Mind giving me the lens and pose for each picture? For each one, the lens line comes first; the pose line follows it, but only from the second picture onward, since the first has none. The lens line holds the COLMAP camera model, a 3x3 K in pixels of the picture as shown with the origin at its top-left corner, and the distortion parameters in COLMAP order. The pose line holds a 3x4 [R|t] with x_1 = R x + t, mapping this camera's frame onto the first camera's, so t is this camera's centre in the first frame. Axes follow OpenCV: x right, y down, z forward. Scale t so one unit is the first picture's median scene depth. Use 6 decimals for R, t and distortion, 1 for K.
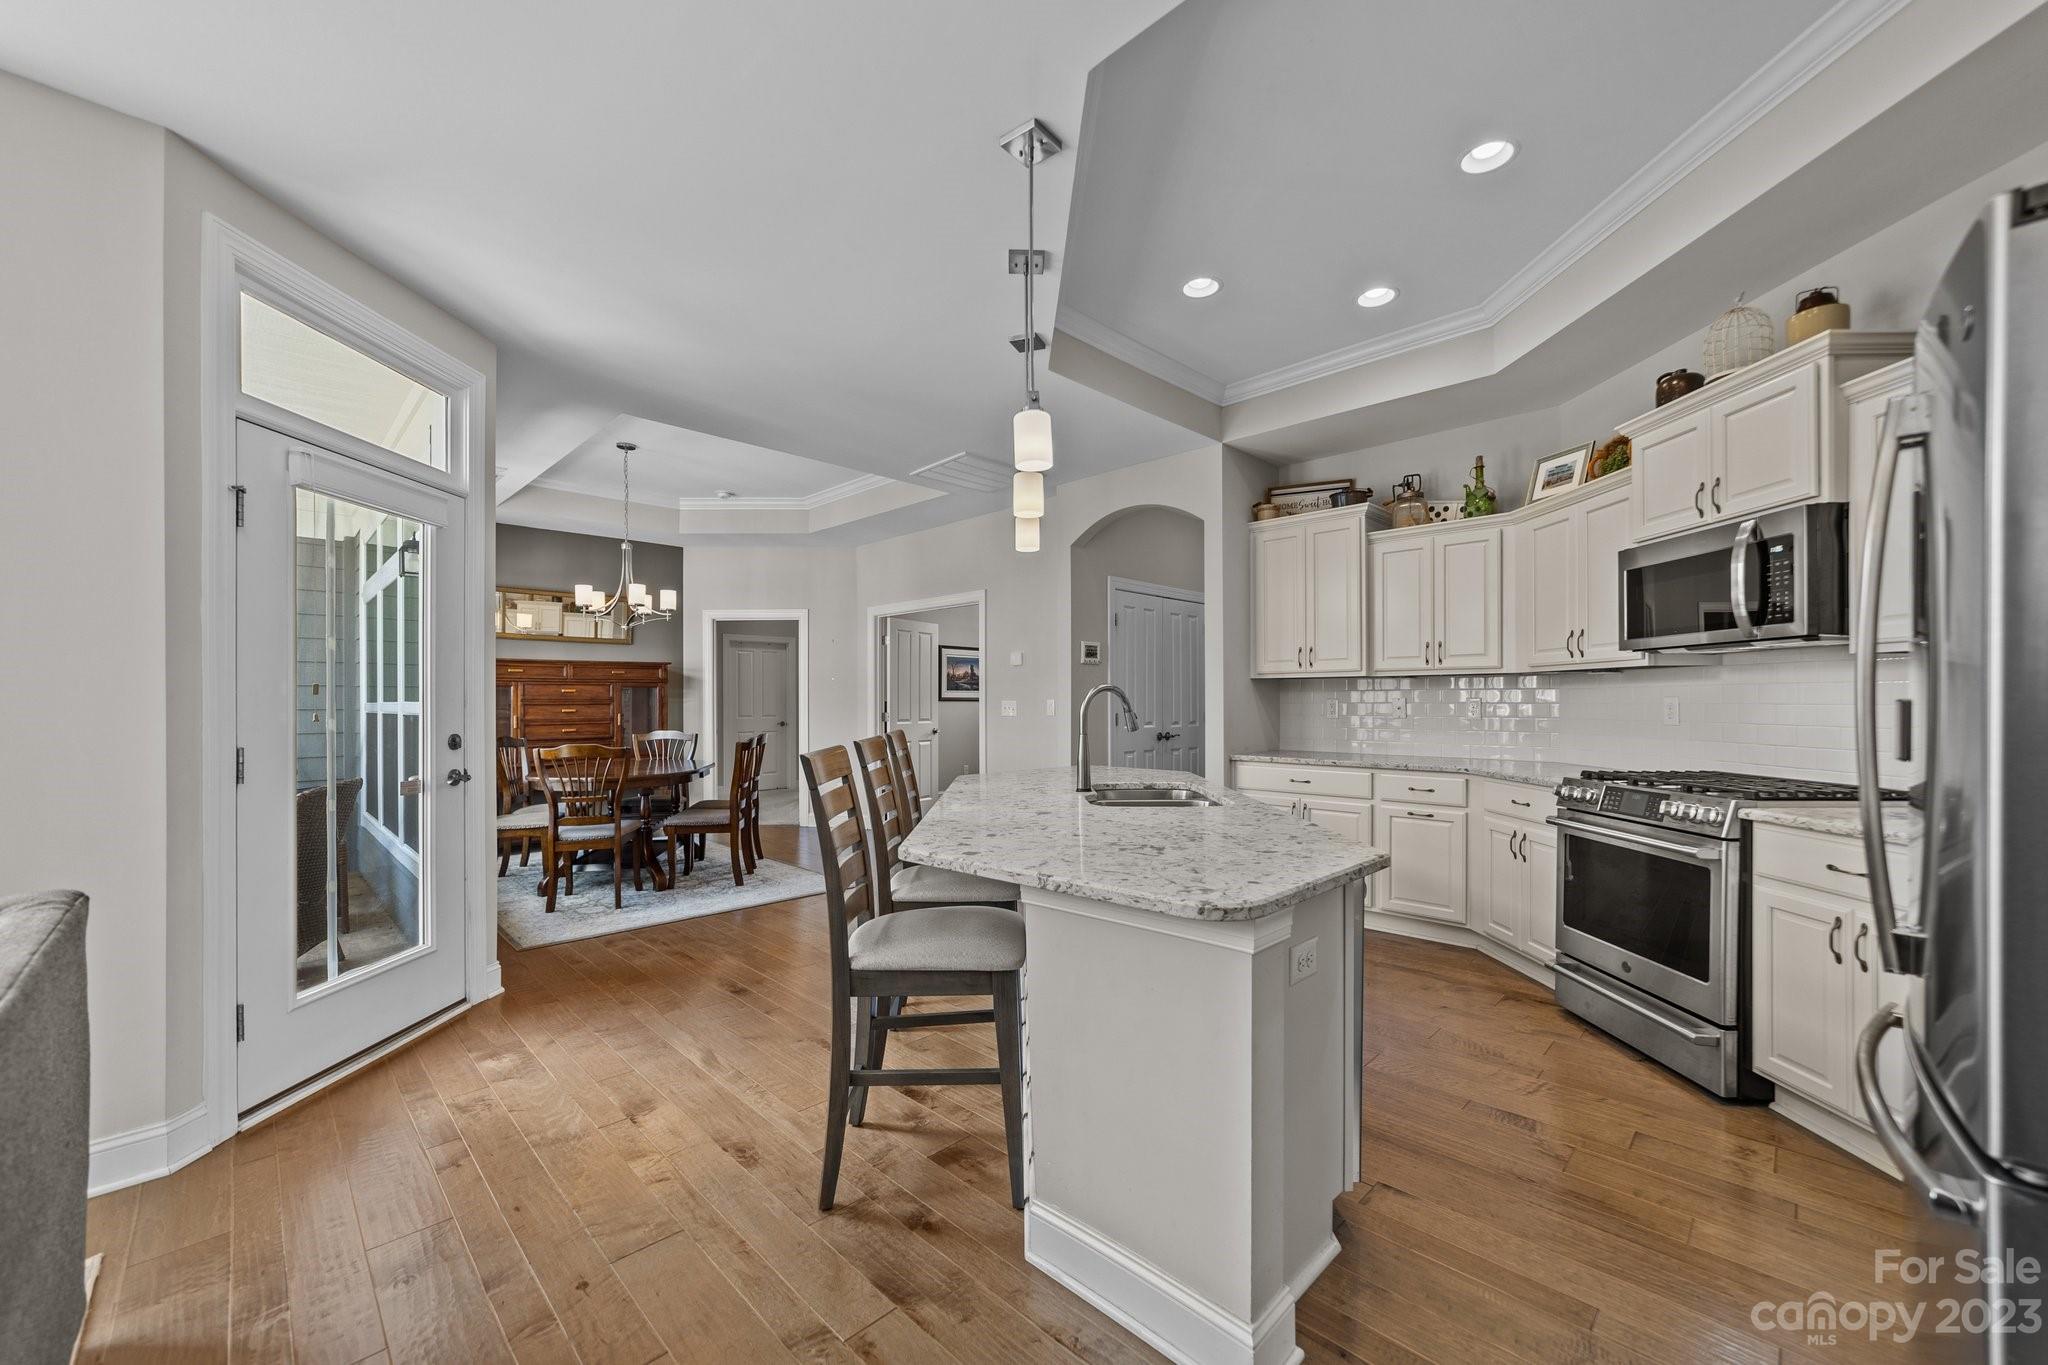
lens RADIAL K [[794.7, 0, 1025.4], [0, 794.7, 705.1], [0, 0, 1]] dist [-0.000140, 0.000094]
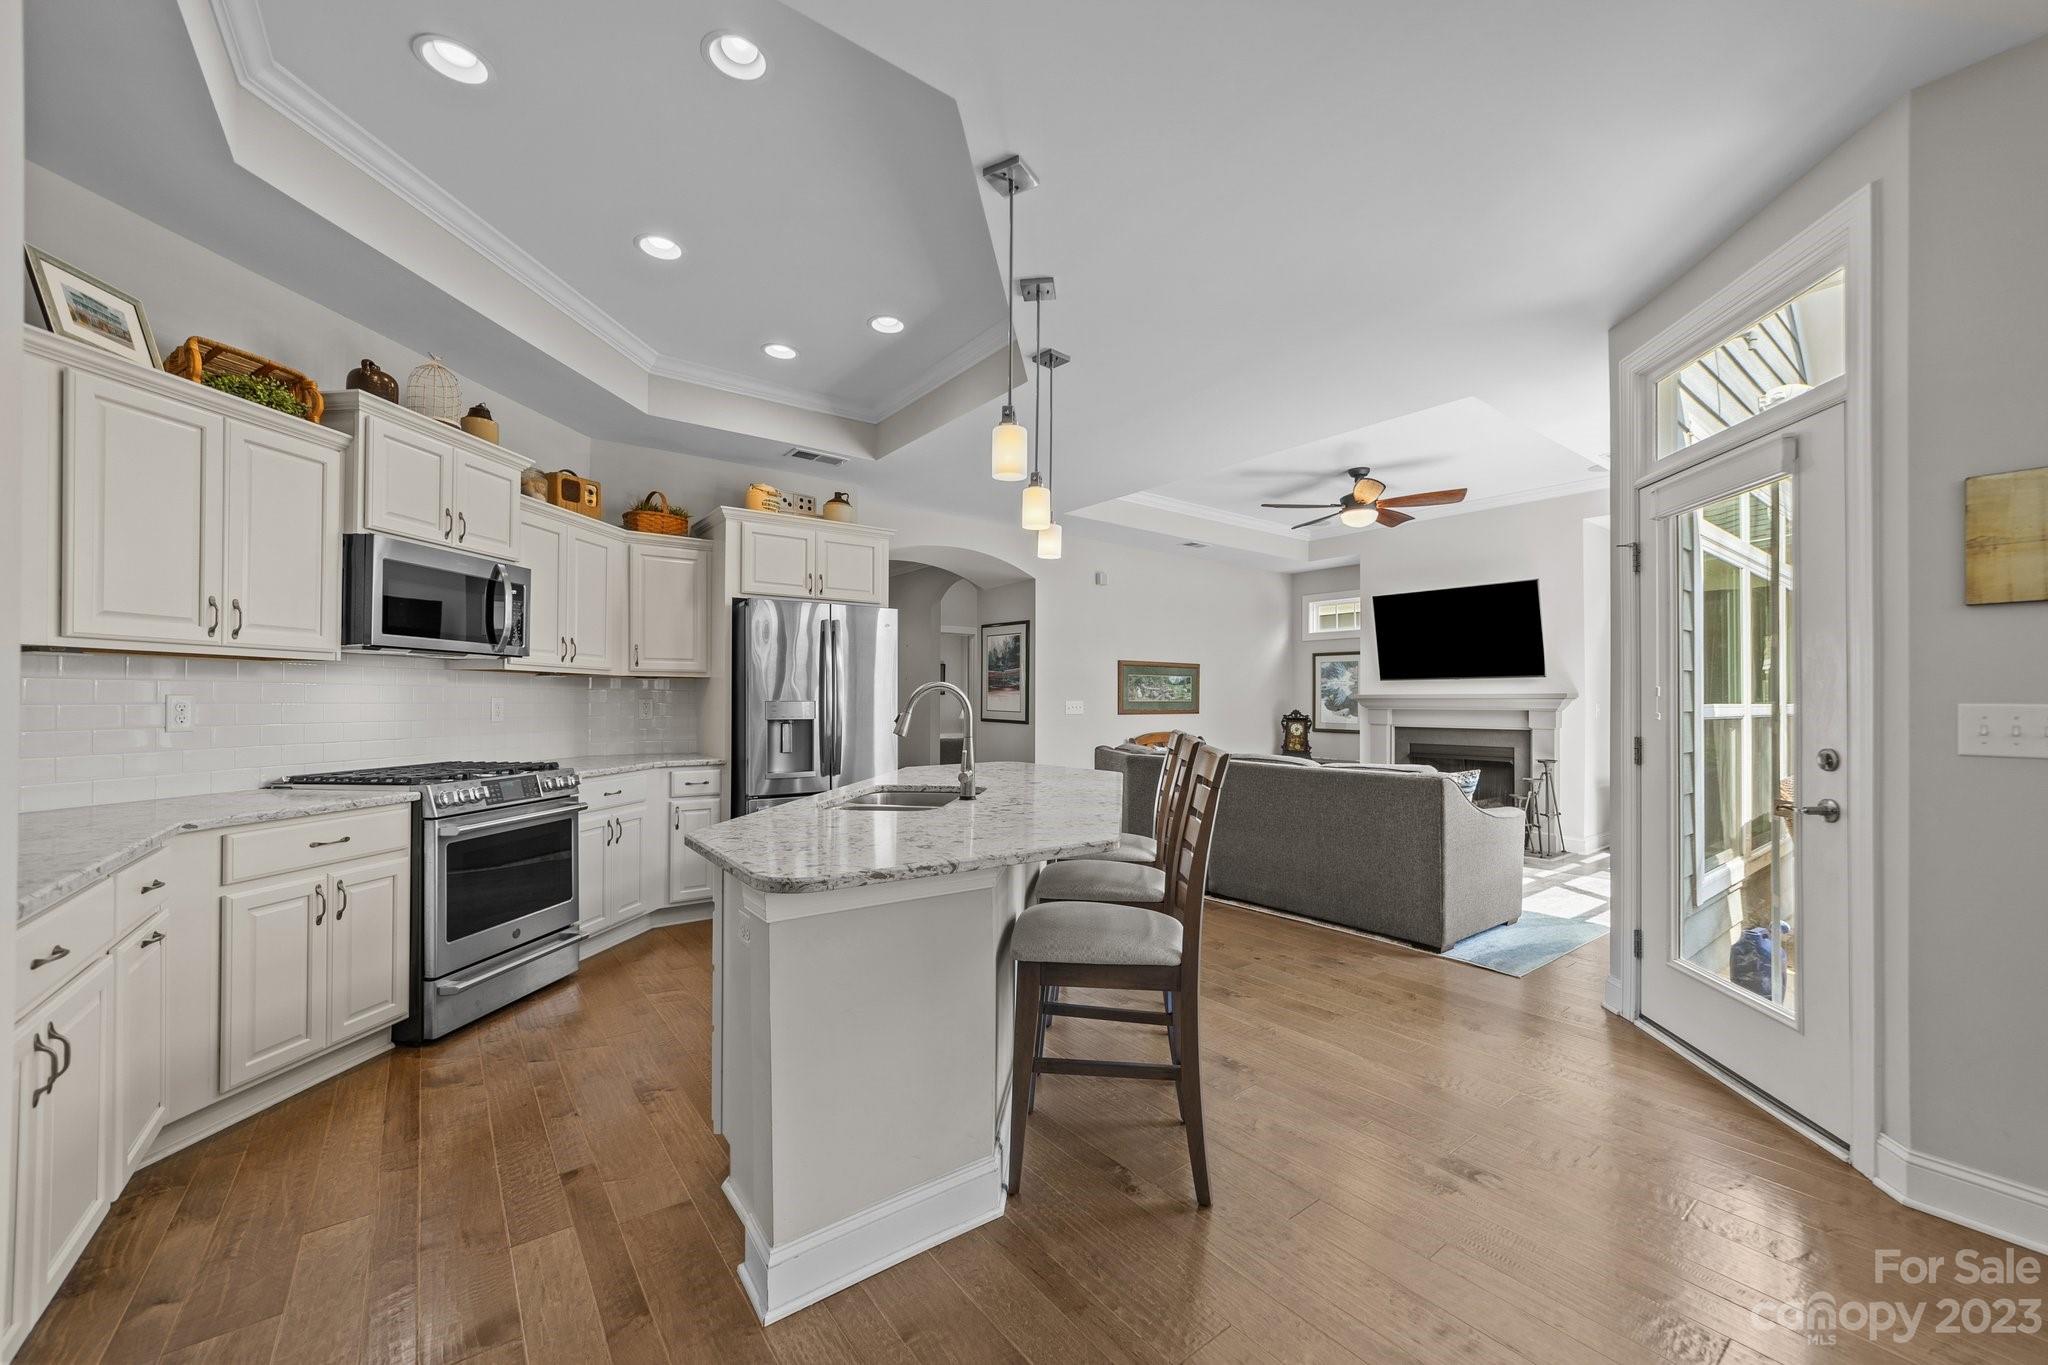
lens RADIAL K [[791.4, 0, 1031.1], [0, 791.4, 697.1], [0, 0, 1]] dist [-0.000732, 0.000503]
pose [[-0.991909, -0.000317, 0.126953, -0.076278], [-0.000311, 1.000000, 0.000063, -0.006362], [-0.126953, 0.000023, -0.991909, 1.249093]]
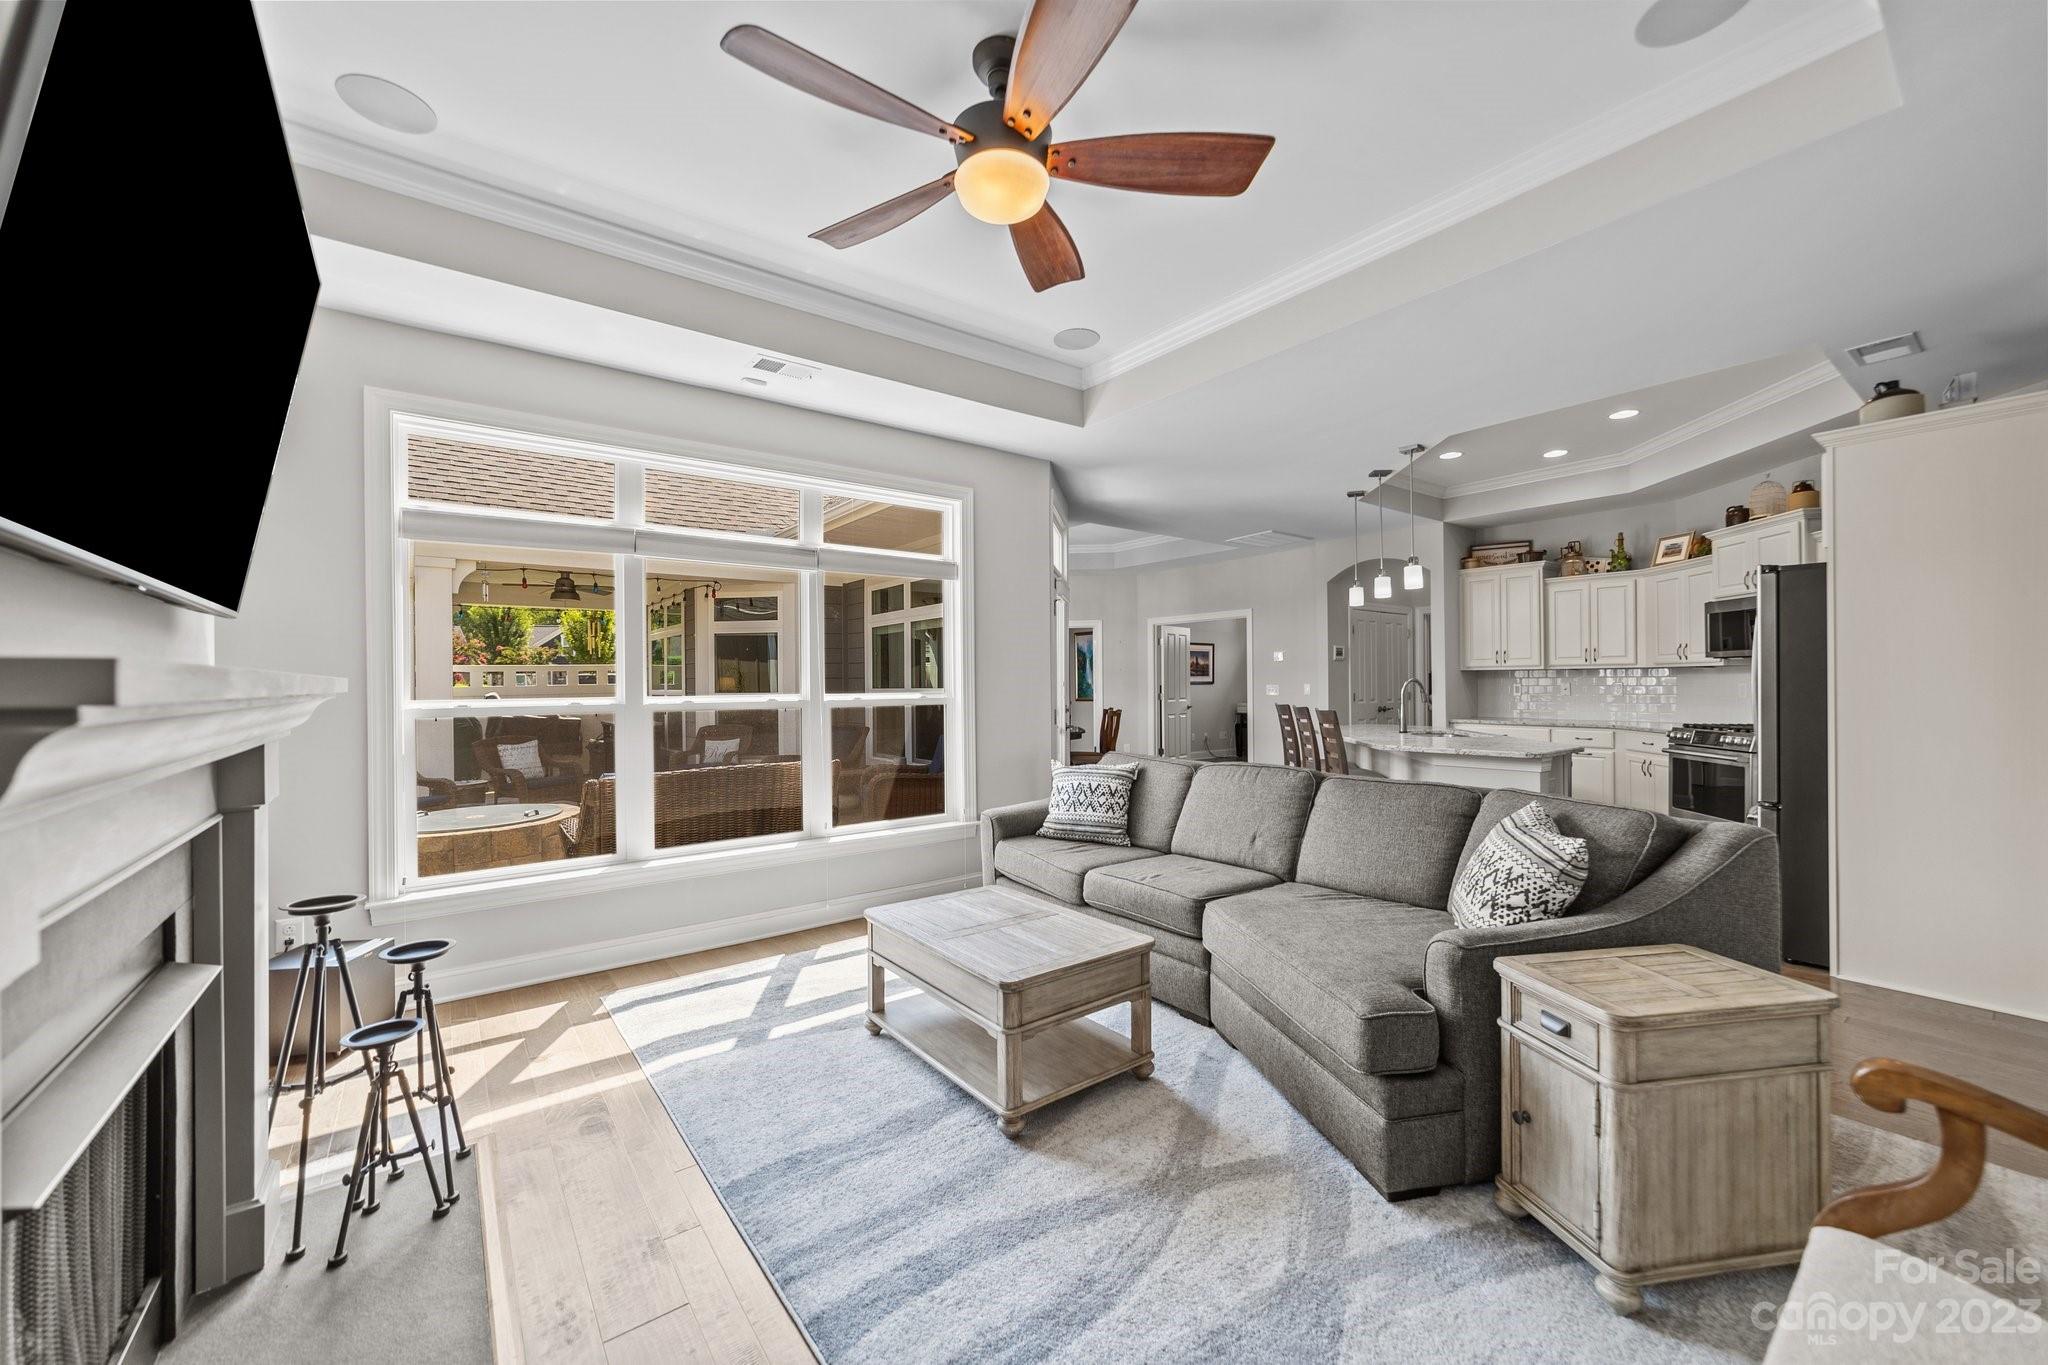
lens RADIAL K [[782.8, 0, 1024.0], [0, 782.8, 682.5], [0, 0, 1]] dist [-0.000056, 0.000135]
pose [[0.991100, -0.004926, -0.133031, -0.393238], [0.004427, 0.999982, -0.004046, -0.008159], [0.133048, 0.003421, 0.991104, -0.689694]]
